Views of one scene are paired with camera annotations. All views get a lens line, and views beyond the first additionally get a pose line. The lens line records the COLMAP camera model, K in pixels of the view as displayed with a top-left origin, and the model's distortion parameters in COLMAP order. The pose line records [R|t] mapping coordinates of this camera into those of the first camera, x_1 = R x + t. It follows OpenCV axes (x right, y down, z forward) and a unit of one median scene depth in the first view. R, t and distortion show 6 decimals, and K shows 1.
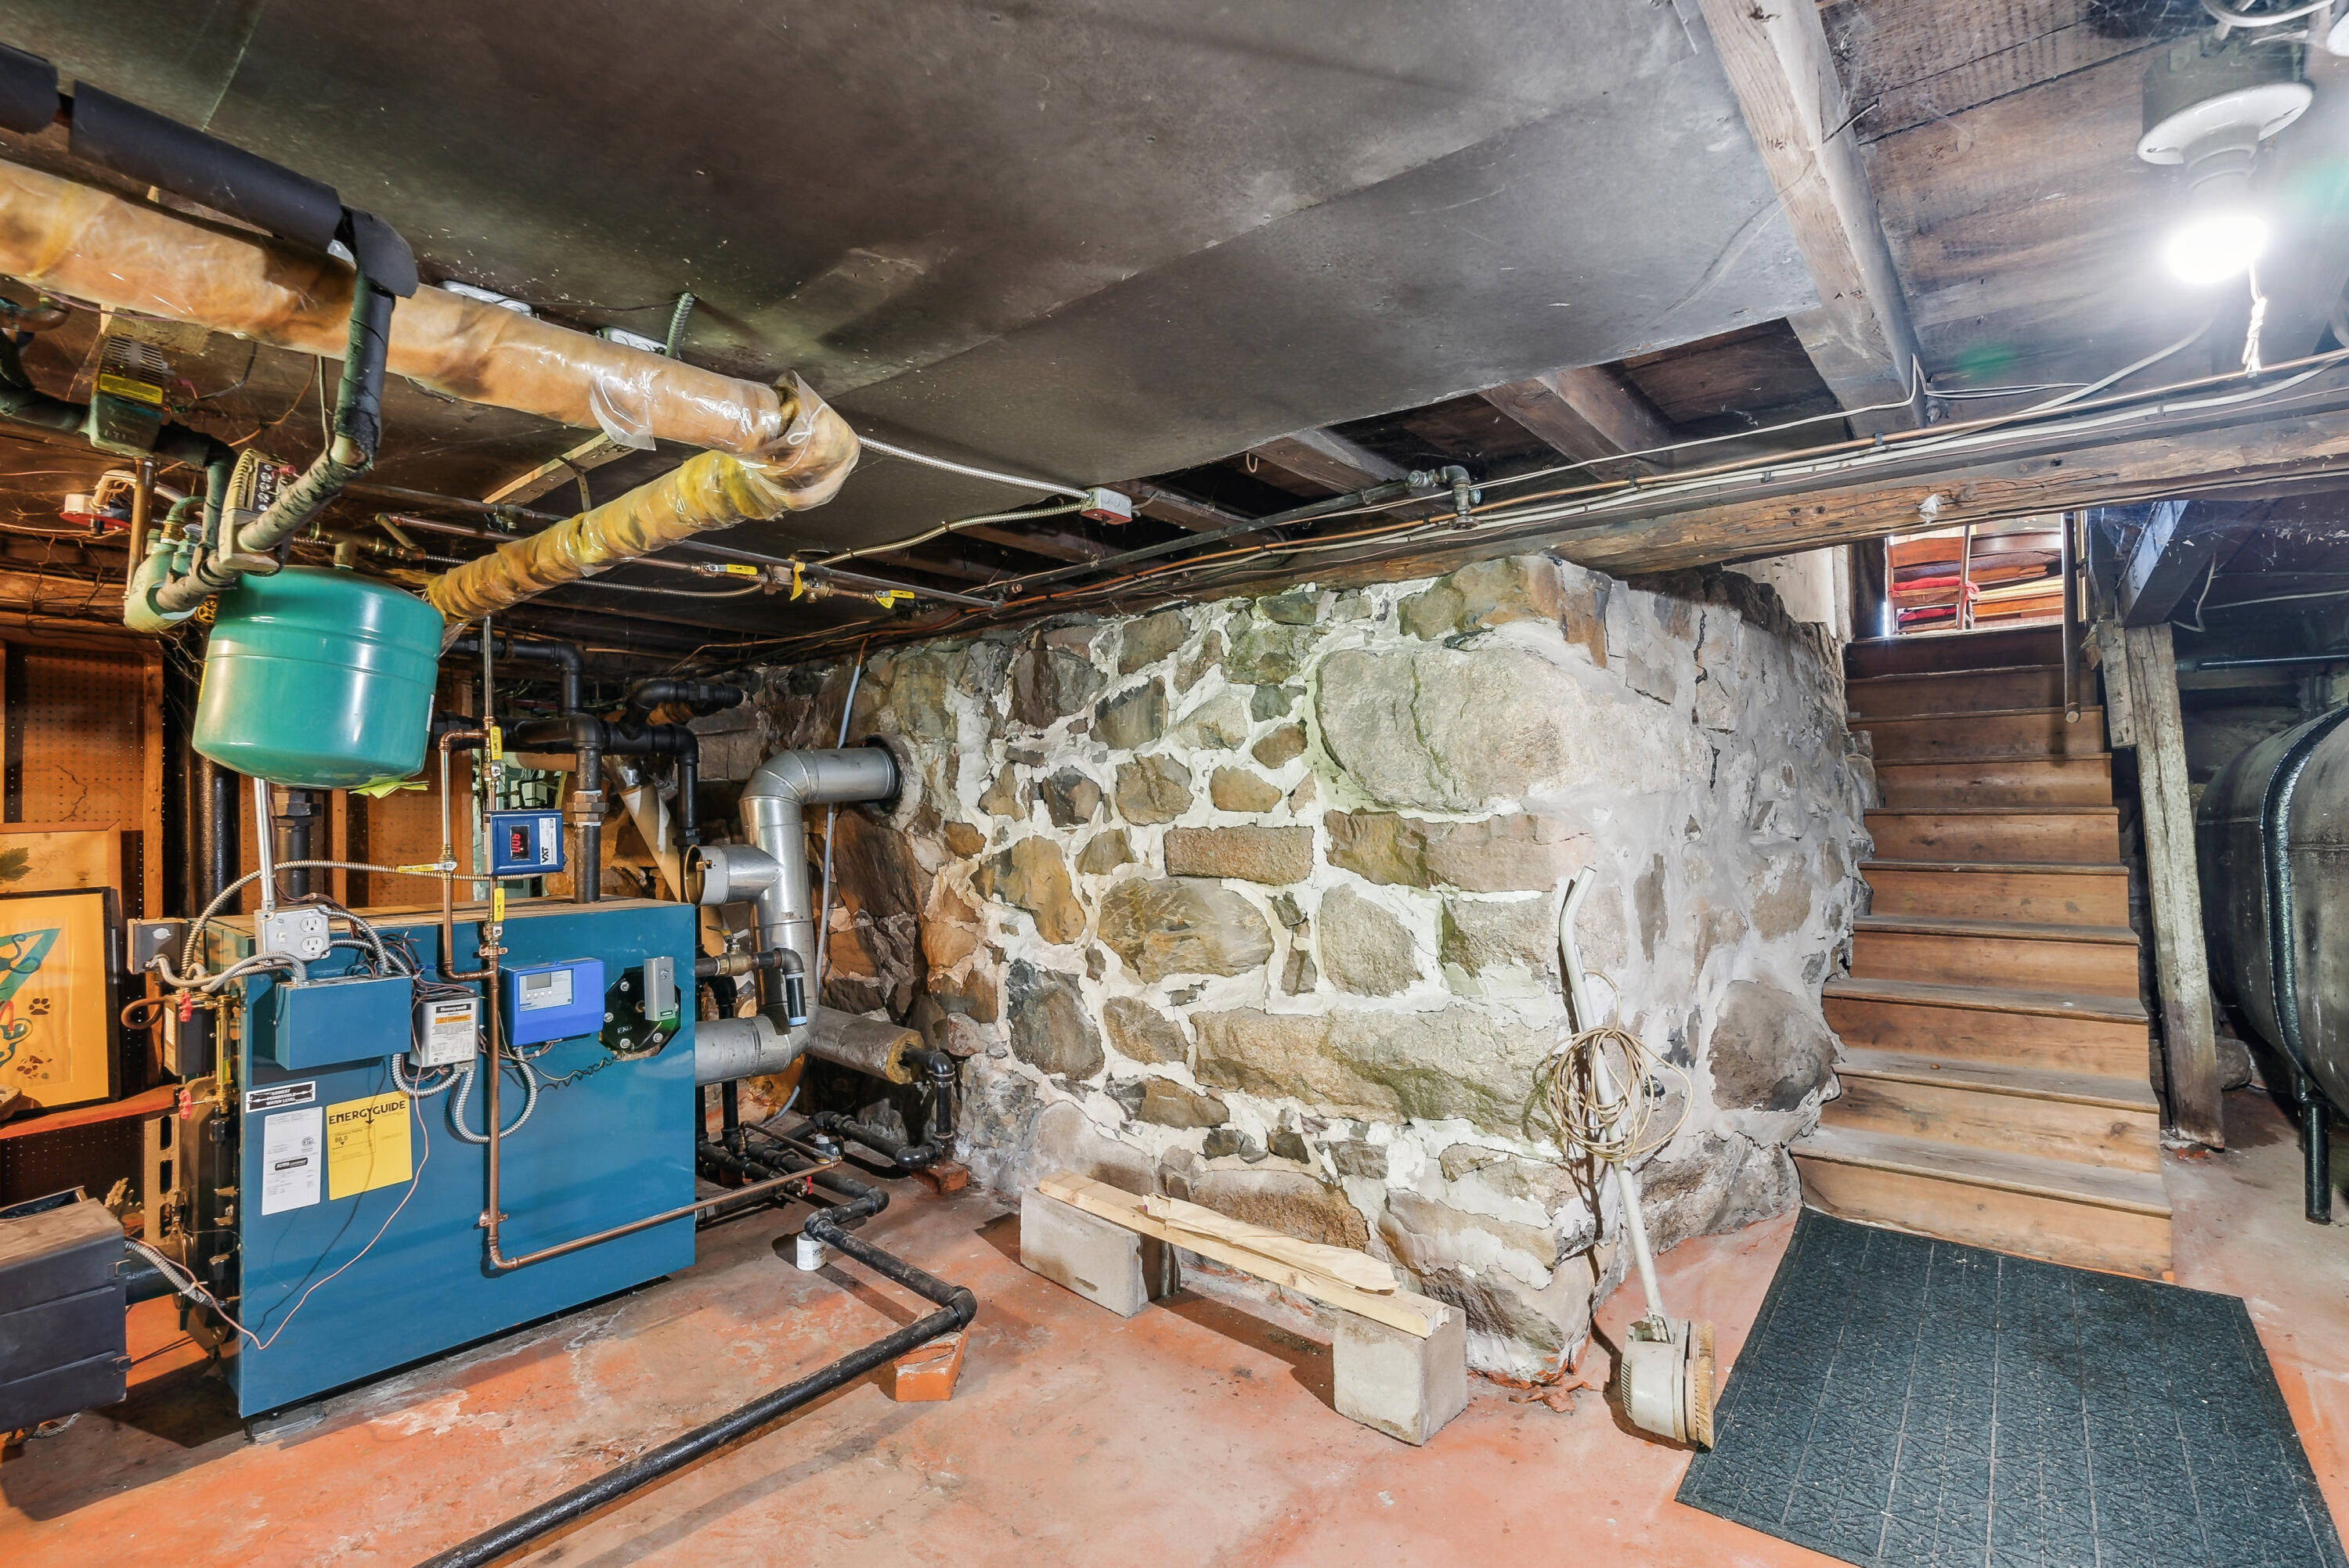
lens RADIAL K [[1077.7, 0, 1168.2], [0, 1077.7, 783.4], [0, 0, 1]] dist [-0.013613, -0.000725]
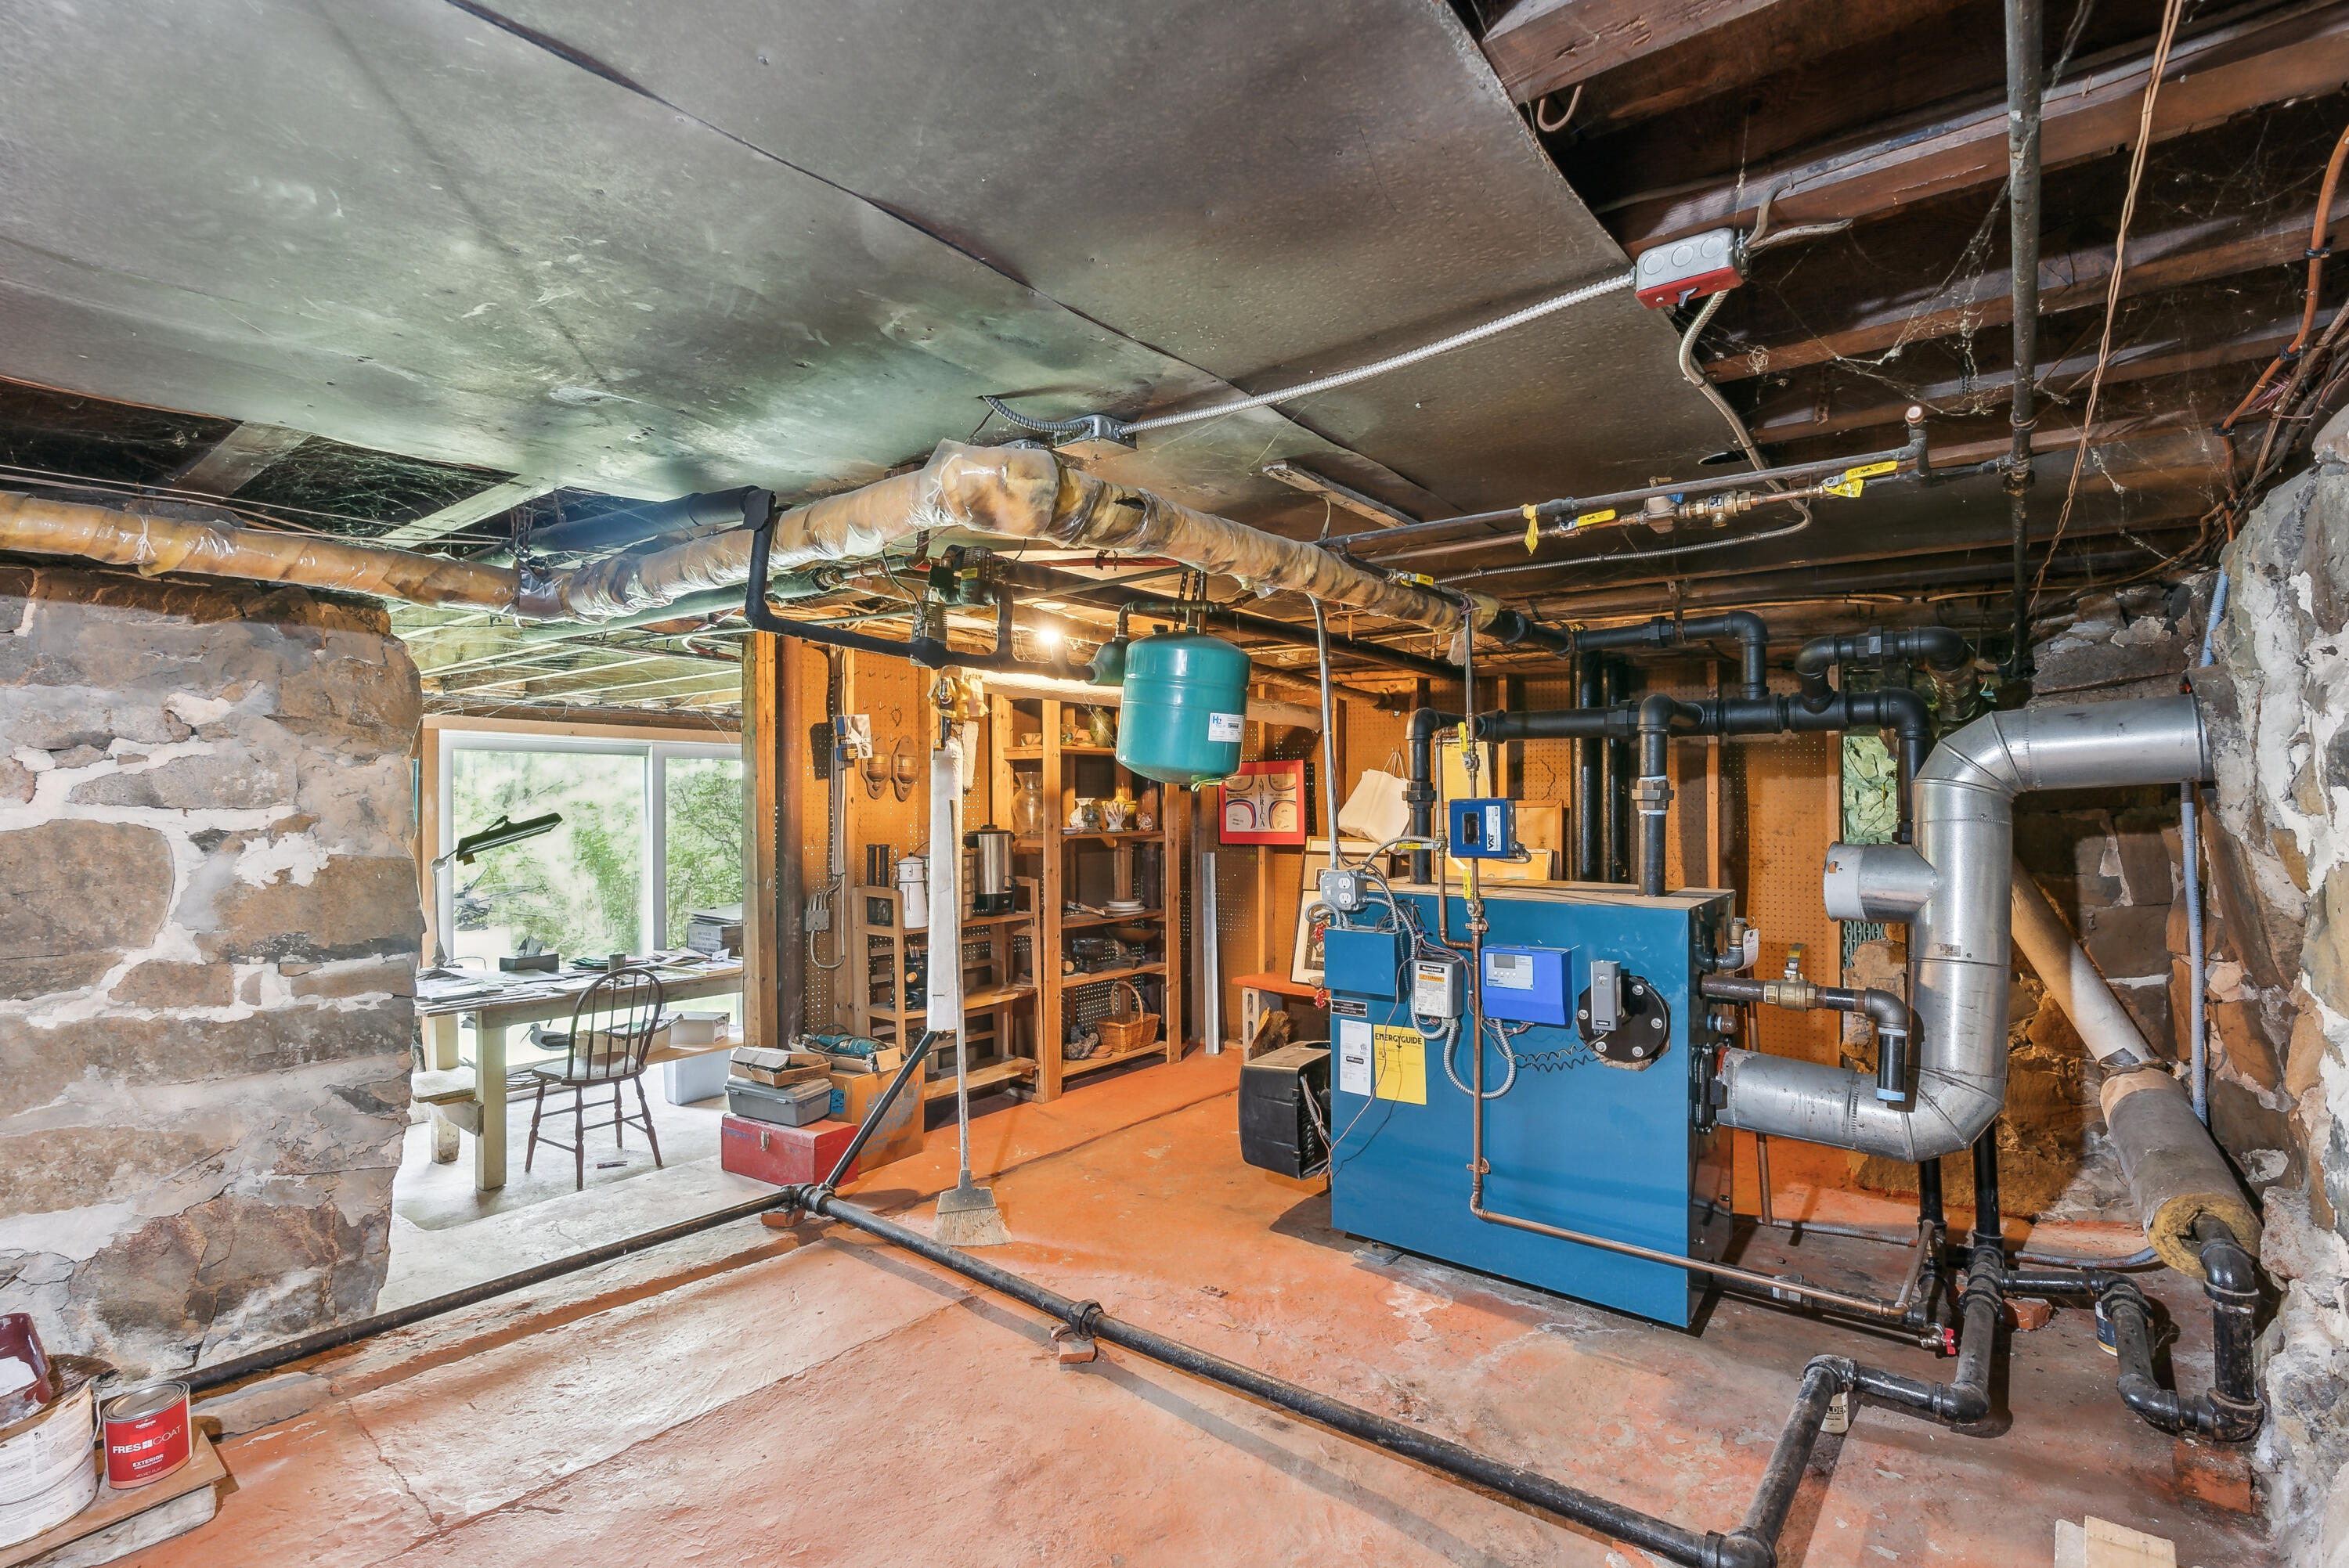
lens RADIAL K [[1077.7, 0, 1168.7], [0, 1077.7, 788.7], [0, 0, 1]] dist [-0.013613, -0.000725]
pose [[0.000918, 0.006805, -0.999976, 0.467958], [0.029175, 0.999551, 0.006828, -0.001670], [0.999574, -0.029181, 0.000719, 0.673694]]
